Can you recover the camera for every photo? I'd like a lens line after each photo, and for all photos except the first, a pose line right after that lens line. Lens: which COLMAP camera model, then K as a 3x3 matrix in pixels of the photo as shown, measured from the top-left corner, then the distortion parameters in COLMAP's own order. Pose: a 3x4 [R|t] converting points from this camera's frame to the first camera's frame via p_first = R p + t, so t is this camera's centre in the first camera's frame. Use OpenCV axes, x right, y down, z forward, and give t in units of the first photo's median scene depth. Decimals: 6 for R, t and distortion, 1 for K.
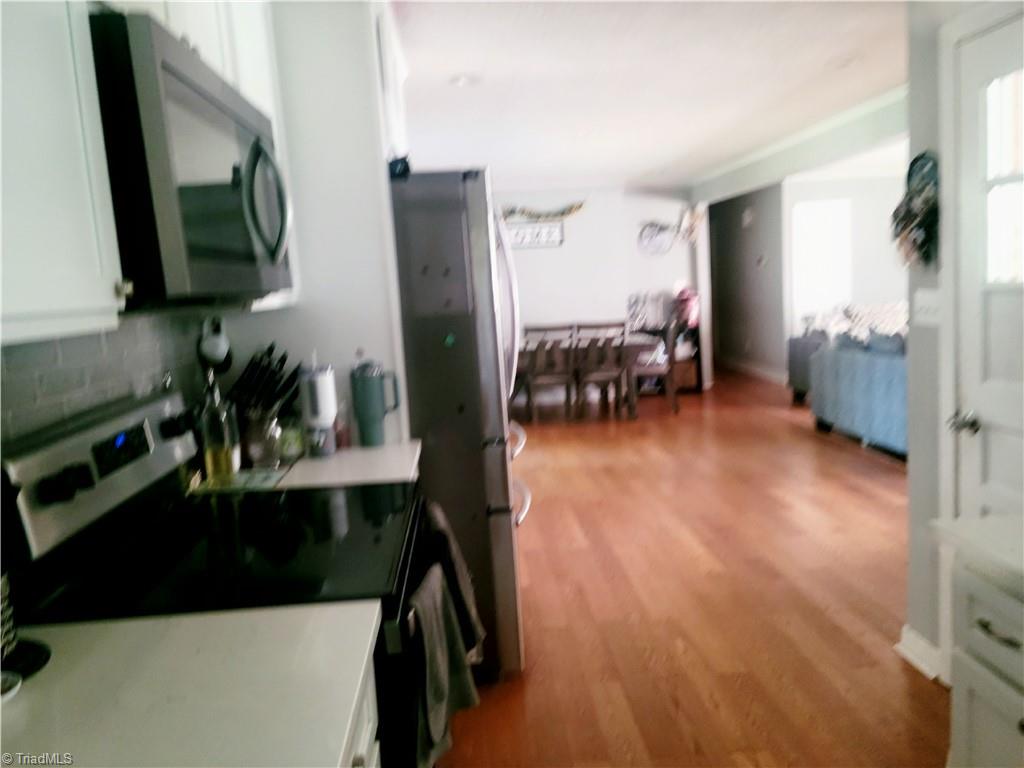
lens RADIAL K [[831.7, 0, 511.7], [0, 831.7, 382.0], [0, 0, 1]] dist [0.084895, -0.035378]
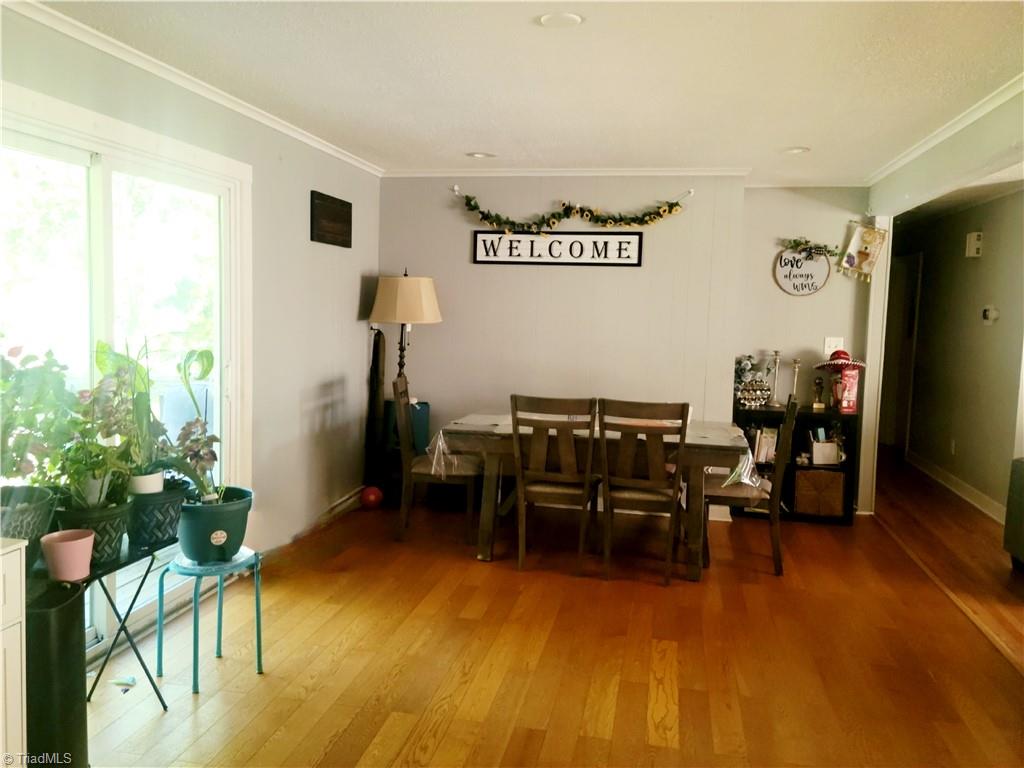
lens RADIAL K [[831.7, 0, 512.6], [0, 831.7, 385.8], [0, 0, 1]] dist [0.084895, -0.035378]
pose [[0.967227, 0.099231, -0.233720, 0.123151], [-0.104989, 0.994397, -0.012292, -0.054016], [0.231190, 0.036427, 0.972226, 0.350974]]
